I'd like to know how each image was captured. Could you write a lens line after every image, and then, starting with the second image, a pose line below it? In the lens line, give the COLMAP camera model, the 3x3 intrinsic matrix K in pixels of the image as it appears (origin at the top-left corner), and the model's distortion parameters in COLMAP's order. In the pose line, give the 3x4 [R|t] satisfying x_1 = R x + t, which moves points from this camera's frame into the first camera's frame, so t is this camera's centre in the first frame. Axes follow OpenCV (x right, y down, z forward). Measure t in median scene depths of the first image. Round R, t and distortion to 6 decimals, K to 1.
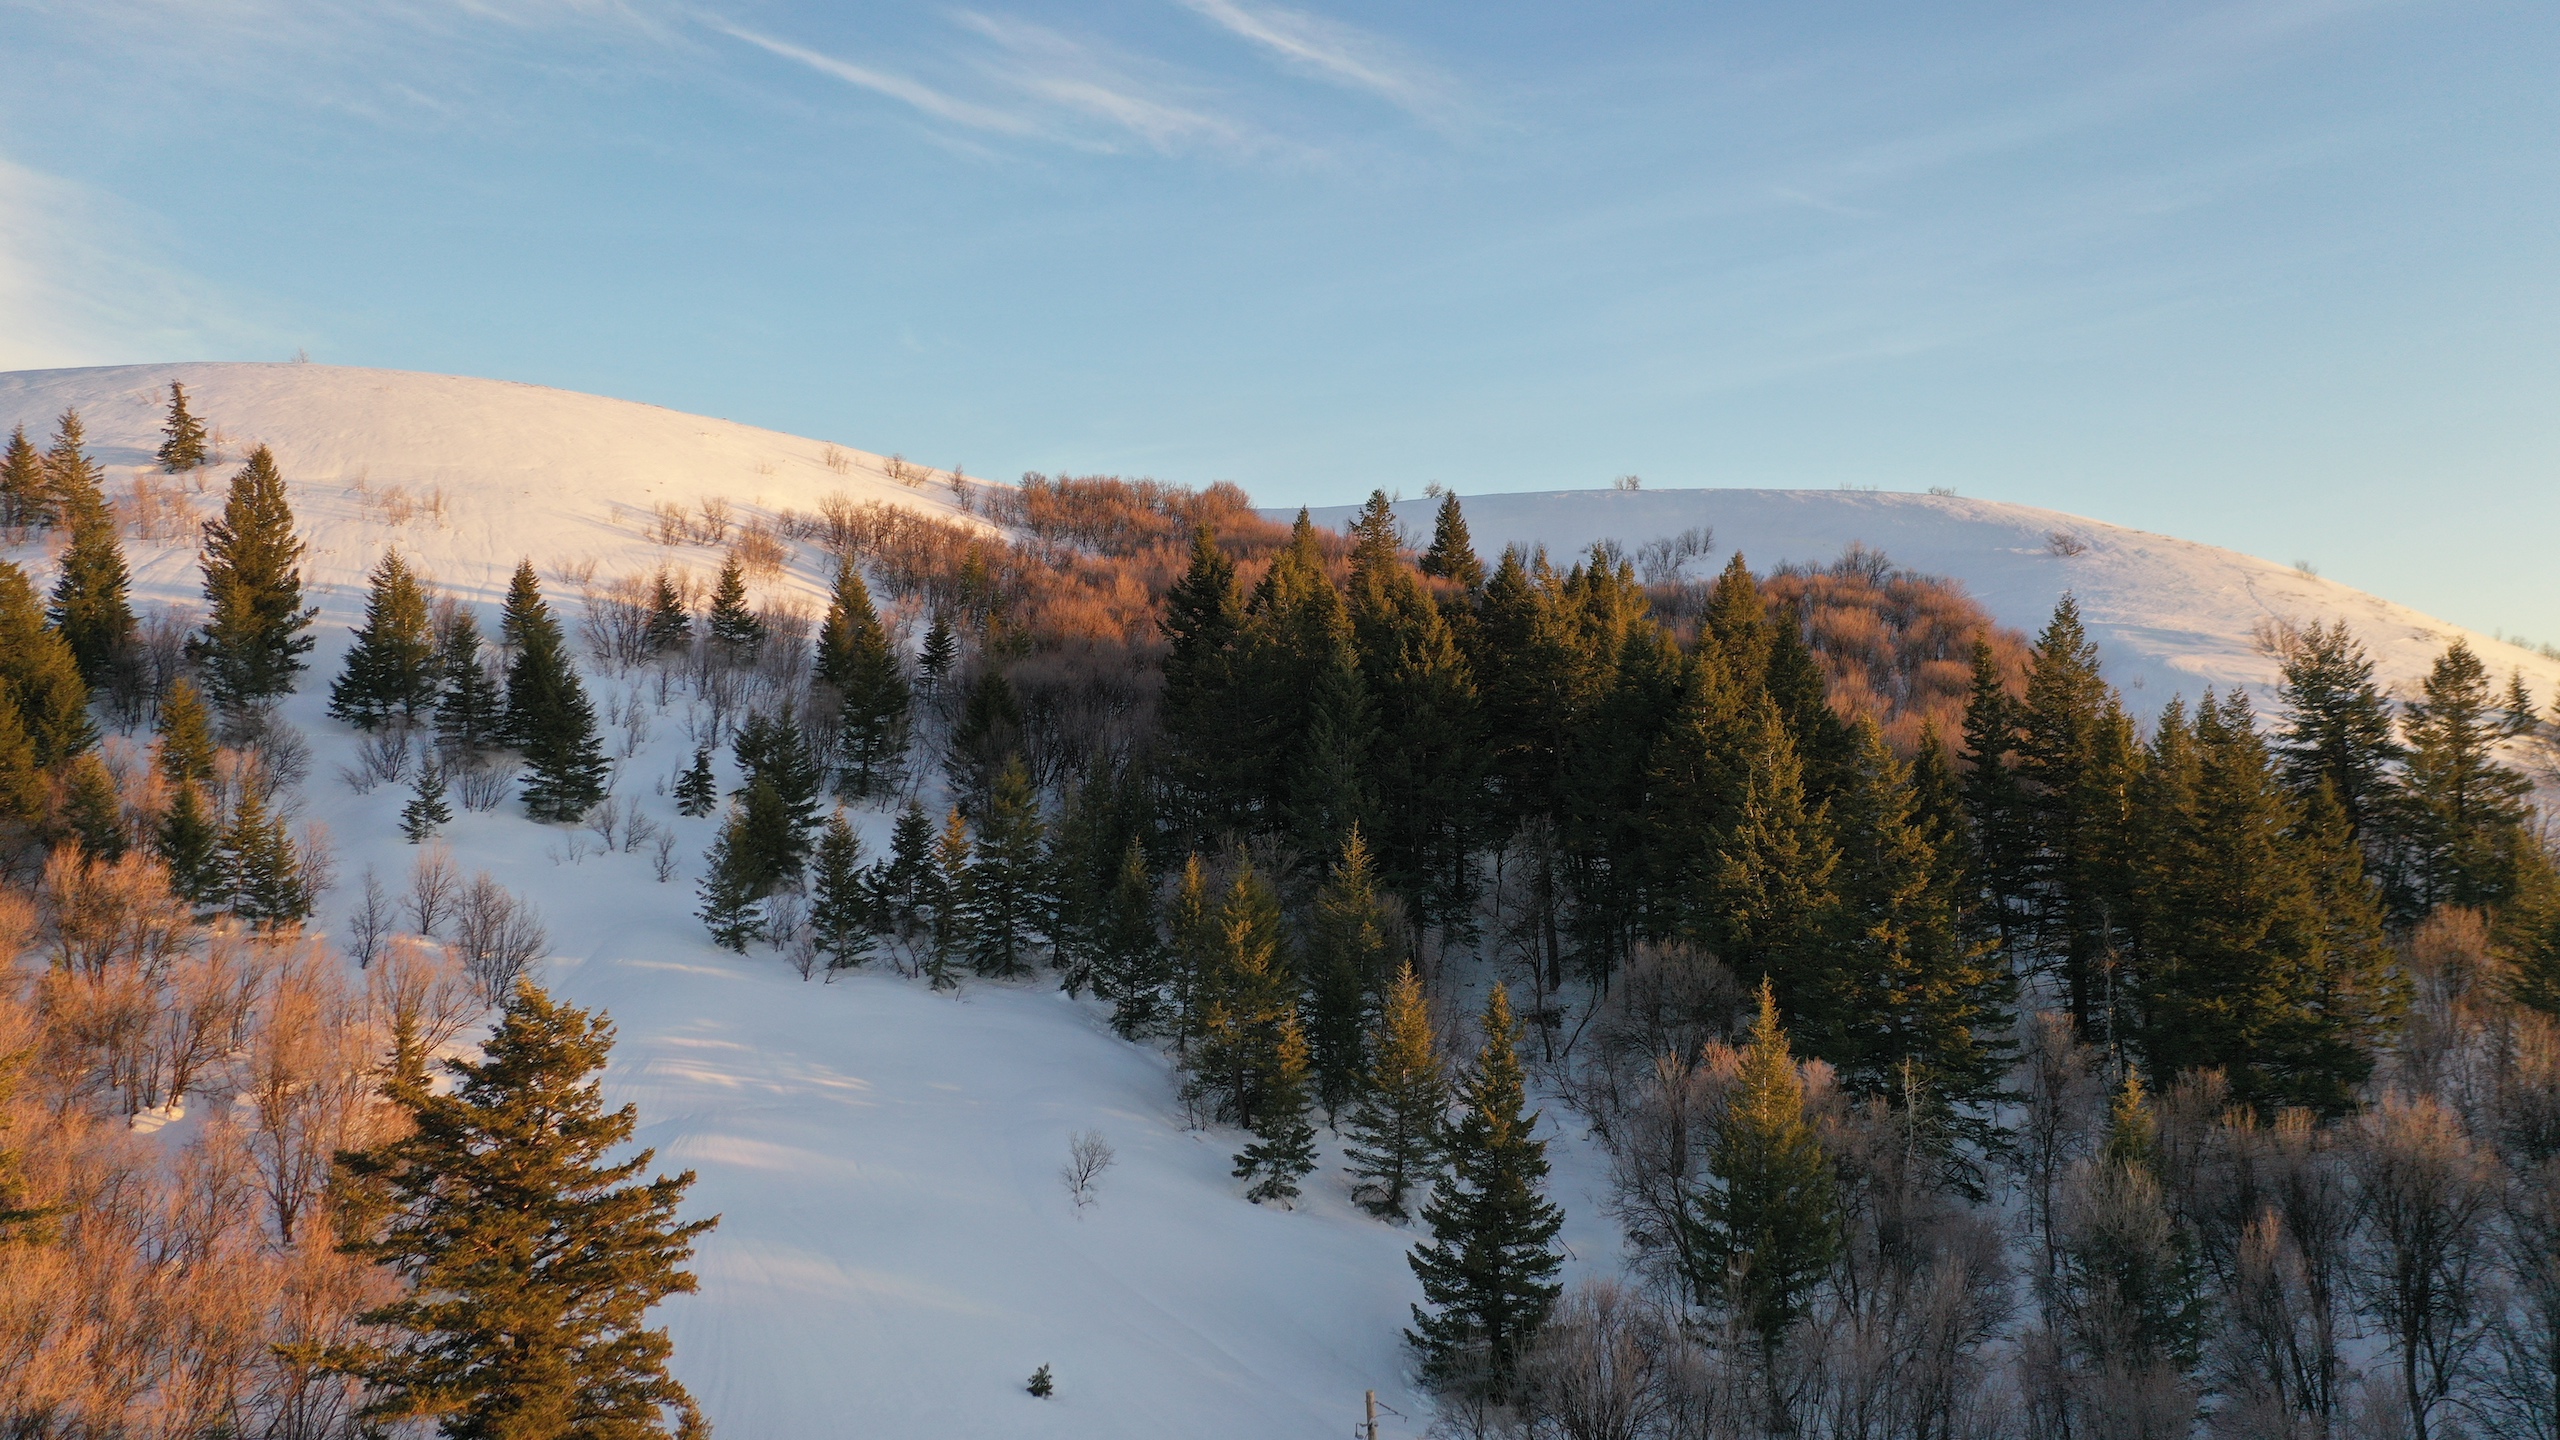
lens RADIAL K [[2048.1, 0, 1278.1], [0, 2048.1, 718.3], [0, 0, 1]] dist [0.021175, 0.012958]
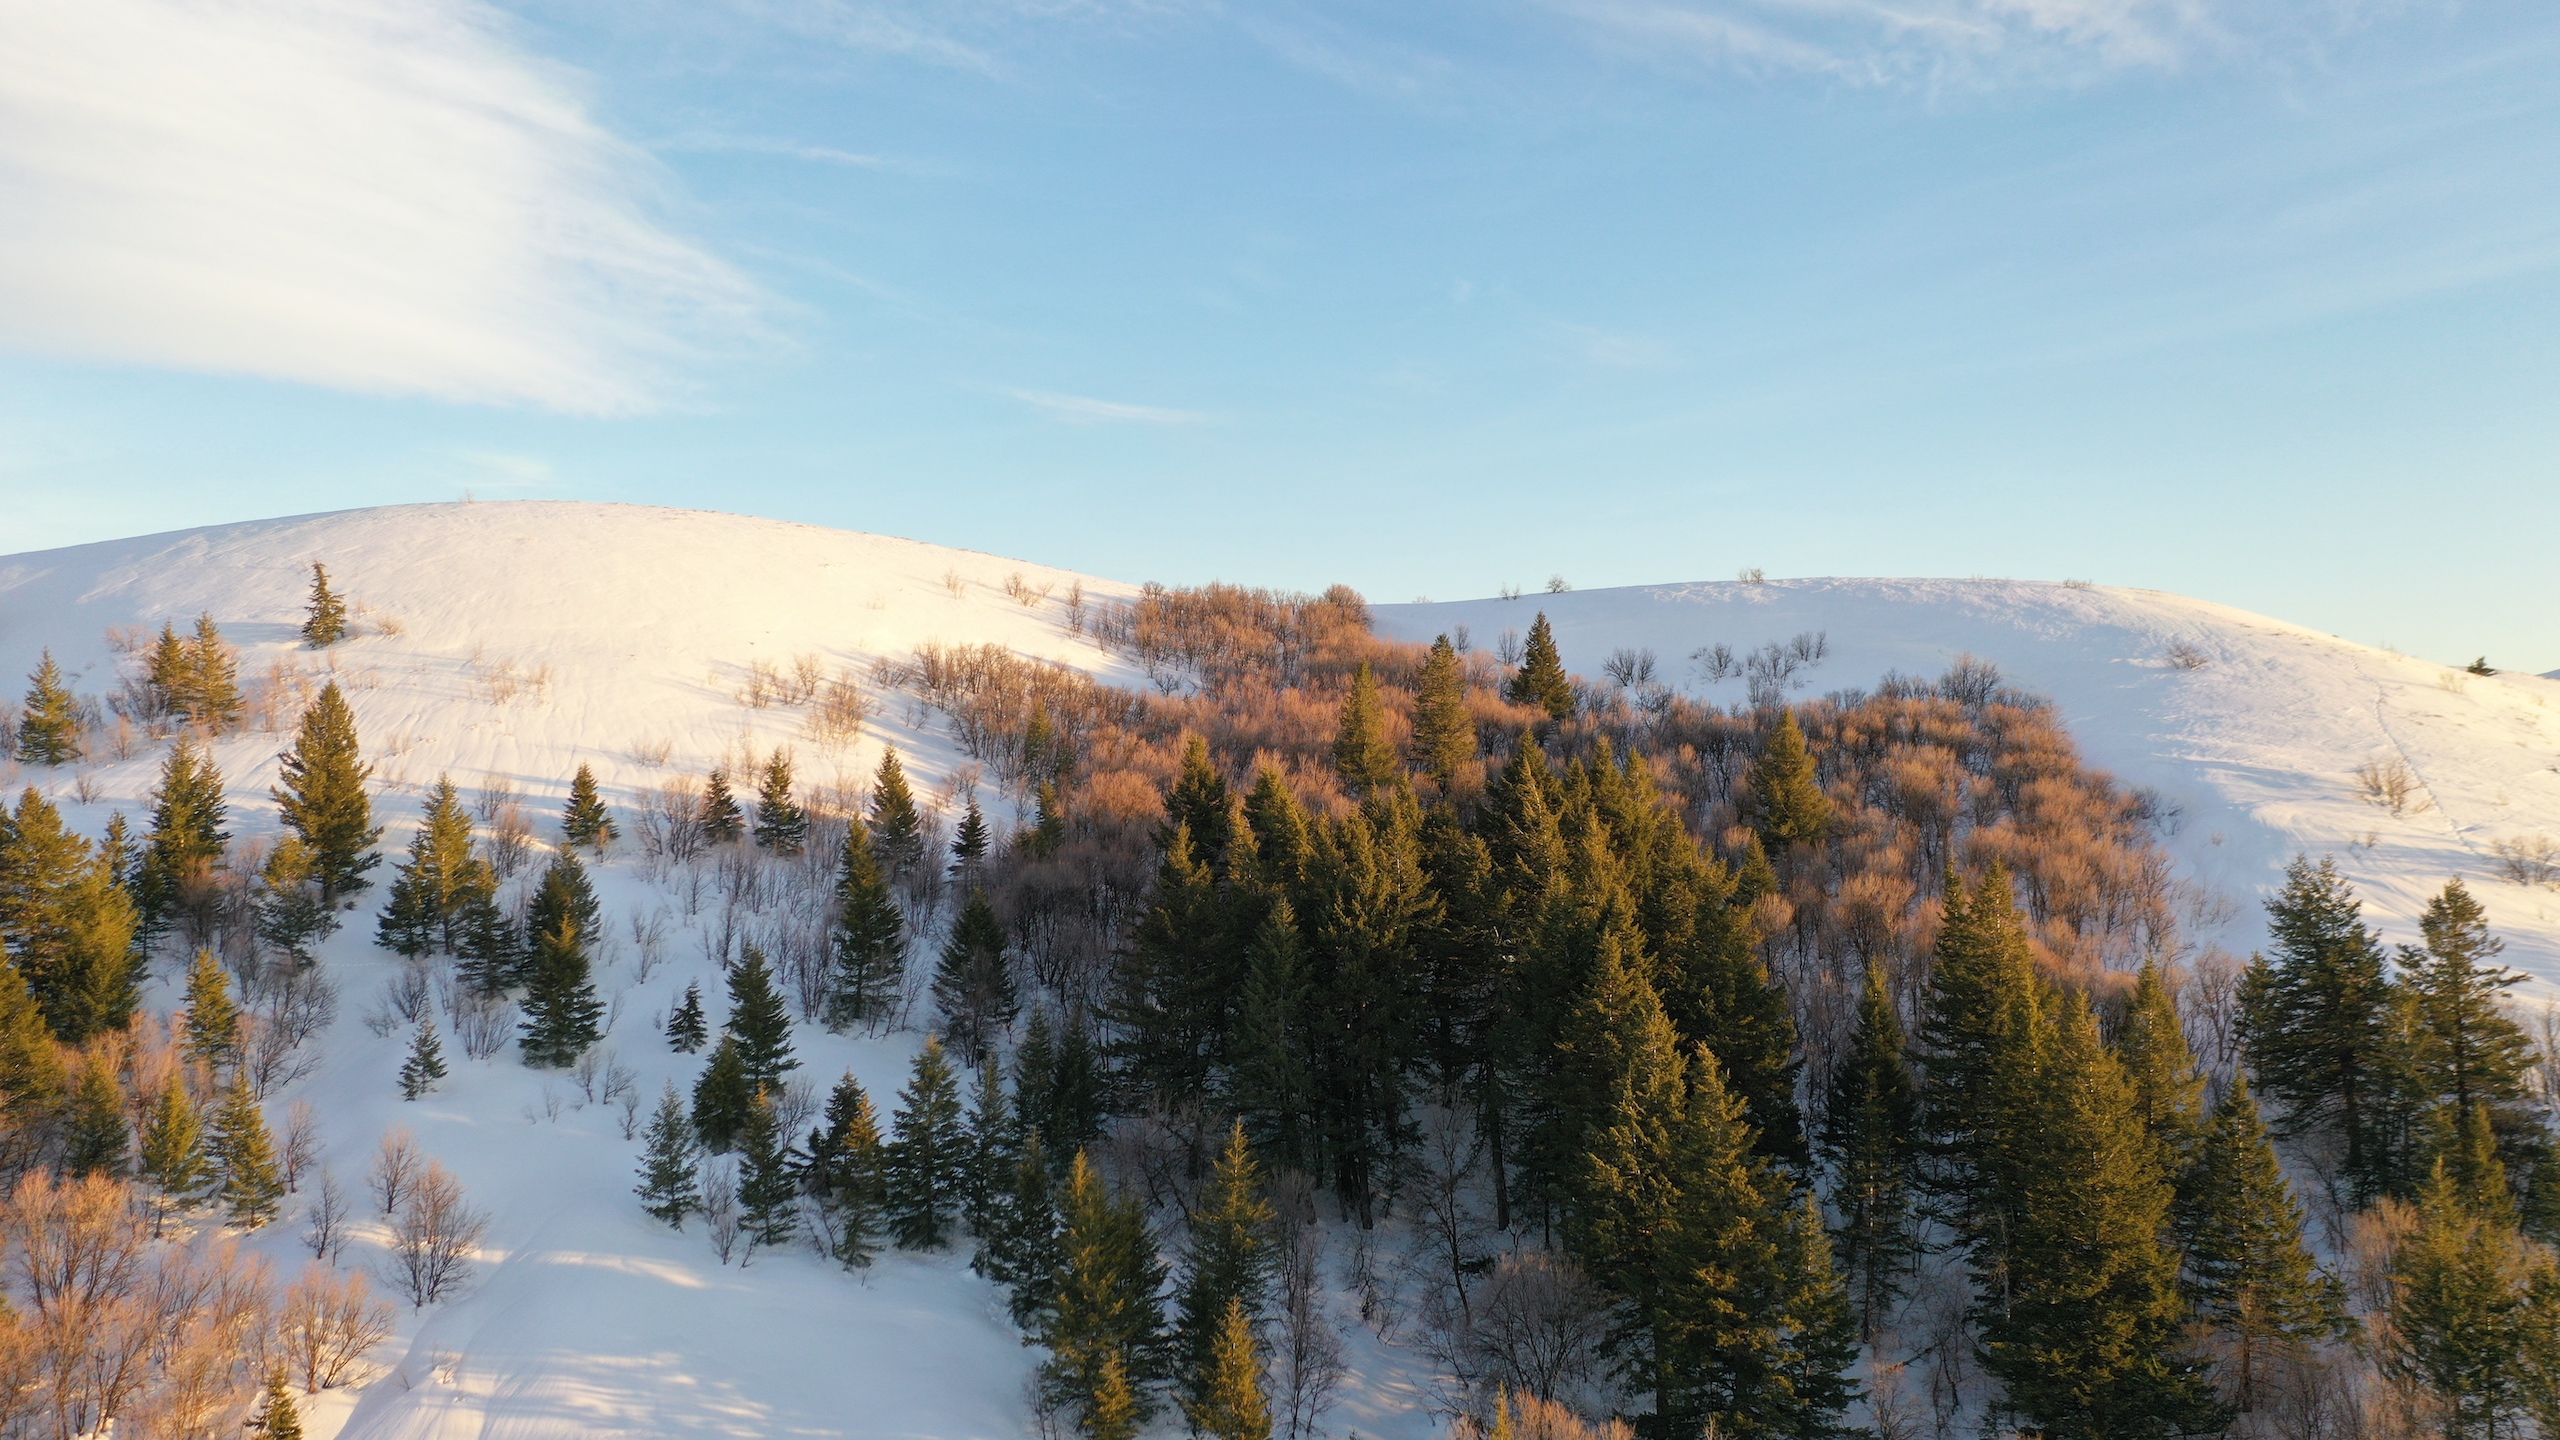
lens RADIAL K [[2045.8, 0, 1278.9], [0, 2045.8, 716.2], [0, 0, 1]] dist [0.029310, 0.009354]
pose [[0.992562, -0.011704, -0.121177, 0.159820], [0.012076, 0.999924, 0.002331, -0.132223], [0.121141, -0.003777, 0.992628, -0.017745]]
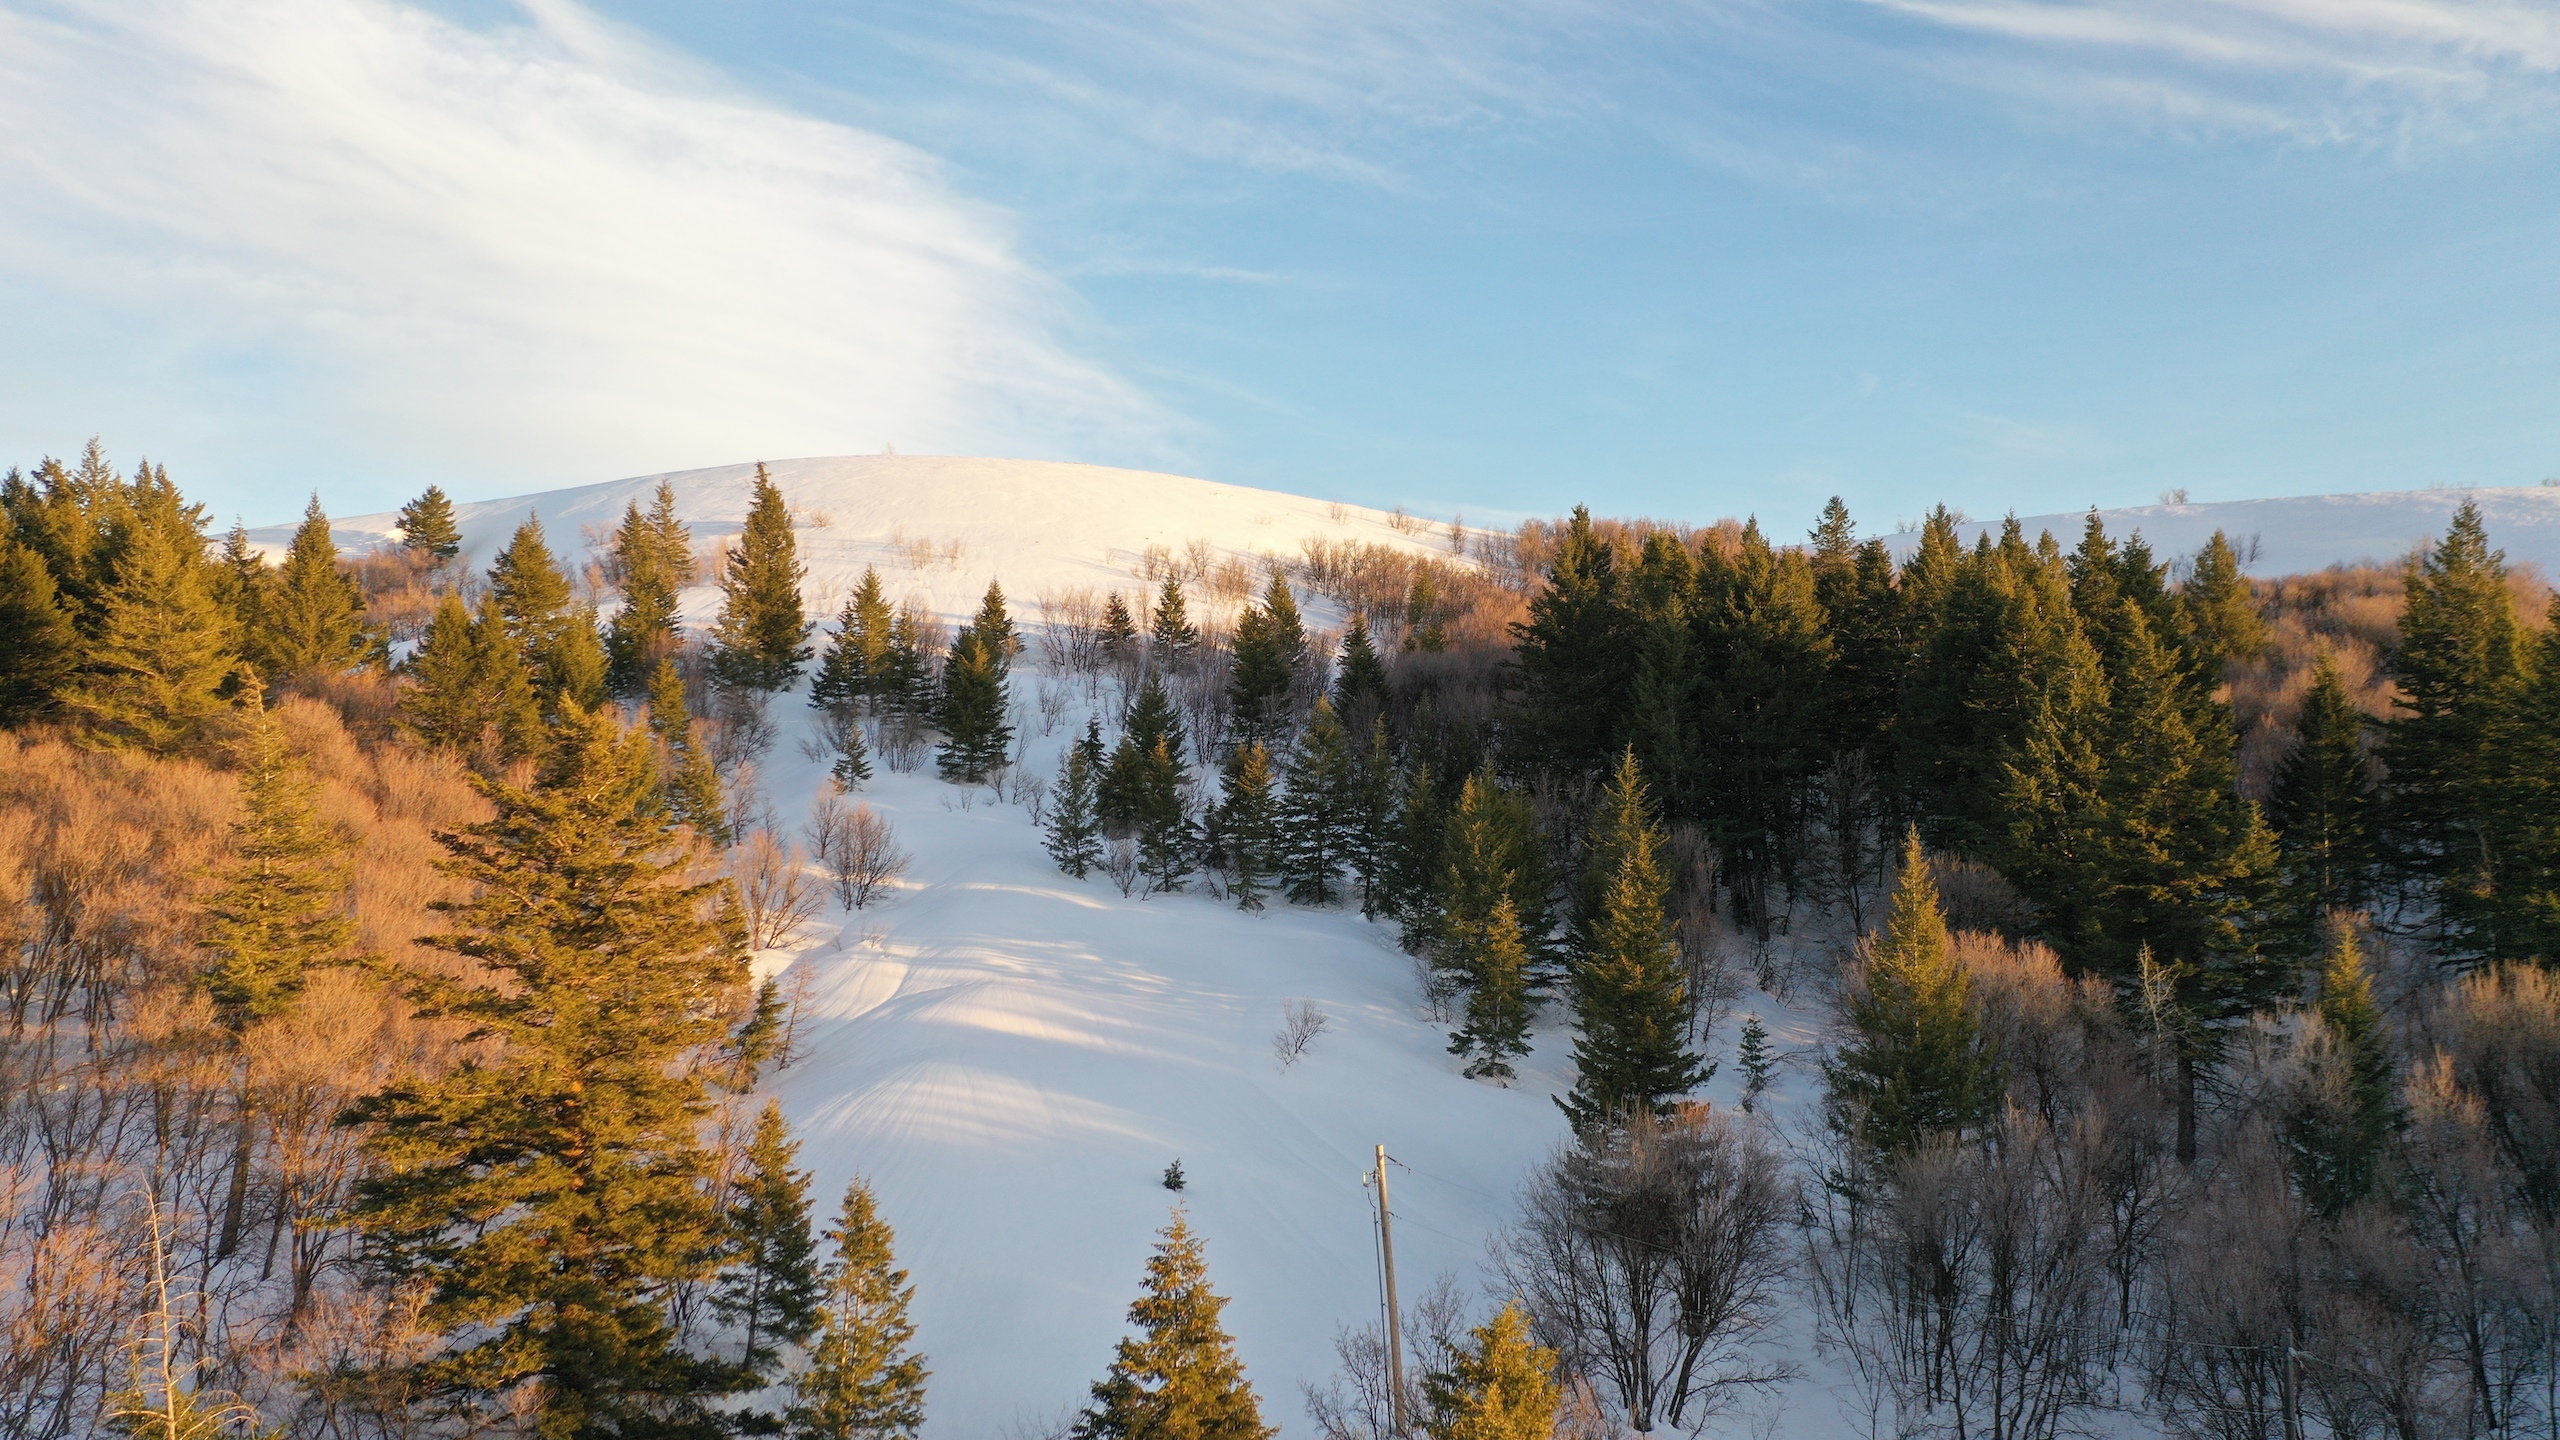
lens RADIAL K [[2045.8, 0, 1278.9], [0, 2045.8, 716.2], [0, 0, 1]] dist [0.029310, 0.009354]
pose [[0.953637, -0.025567, -0.299871, 0.152807], [0.009971, 0.998522, -0.053427, 0.076795], [0.300793, 0.047960, 0.952483, -0.020161]]
